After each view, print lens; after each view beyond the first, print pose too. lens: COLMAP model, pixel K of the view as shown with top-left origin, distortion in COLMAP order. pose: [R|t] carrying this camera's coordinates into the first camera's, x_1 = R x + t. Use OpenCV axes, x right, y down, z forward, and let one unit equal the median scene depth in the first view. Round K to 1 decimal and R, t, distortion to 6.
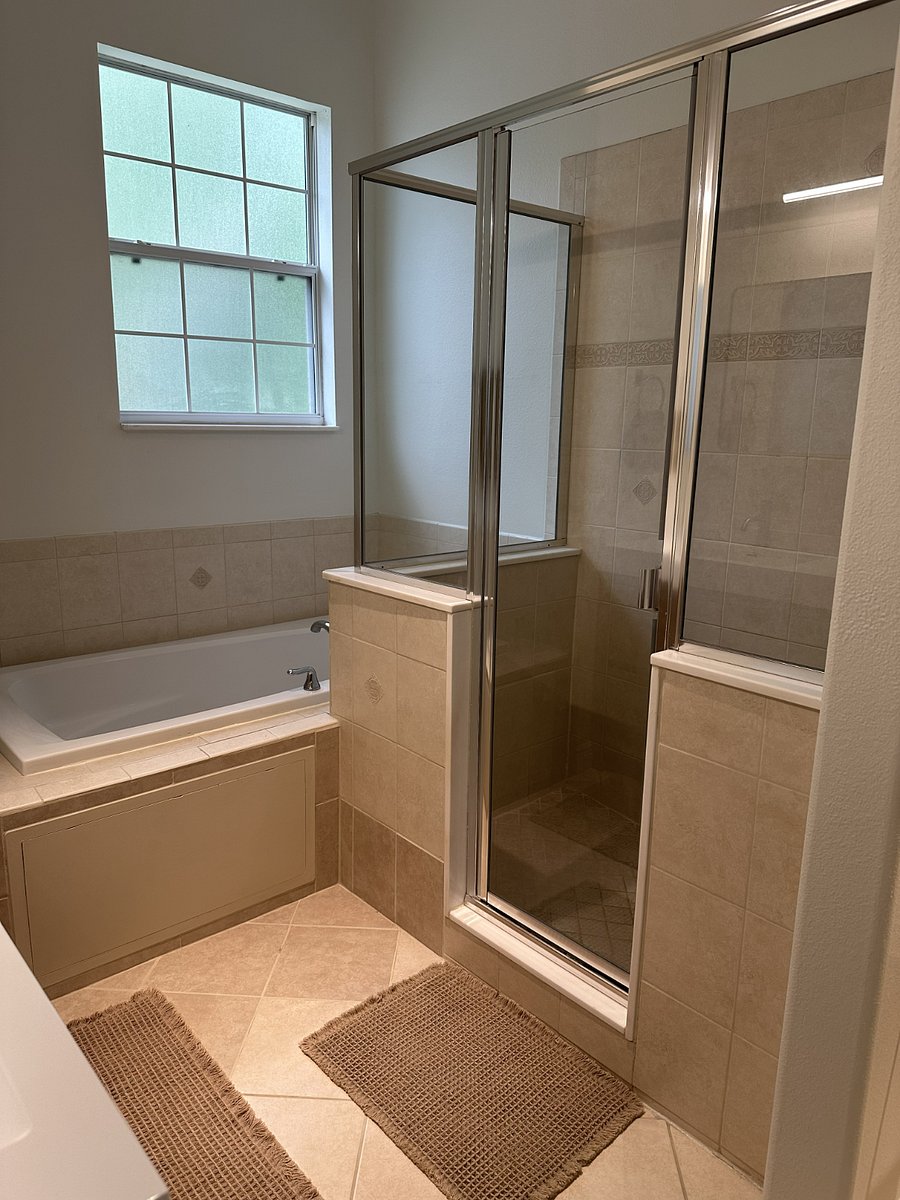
lens RADIAL K [[855.7, 0, 440.6], [0, 855.7, 603.1], [0, 0, 1]] dist [0.041204, -0.045143]
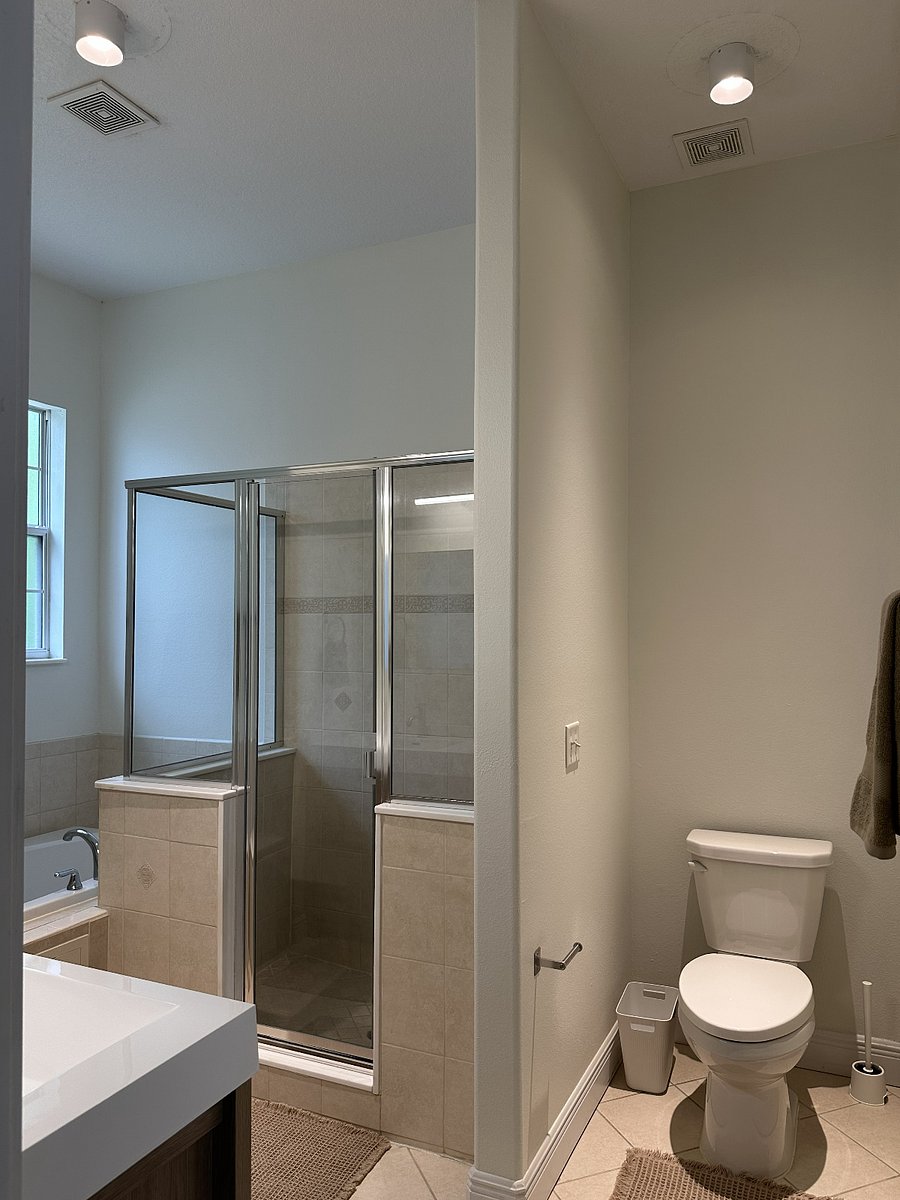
lens RADIAL K [[855.7, 0, 454.0], [0, 855.7, 596.7], [0, 0, 1]] dist [0.041204, -0.045143]
pose [[0.914318, -0.005606, 0.404959, -0.166283], [0.104238, 0.969476, -0.221927, 0.032320], [-0.391354, 0.245124, 0.886993, -0.357339]]
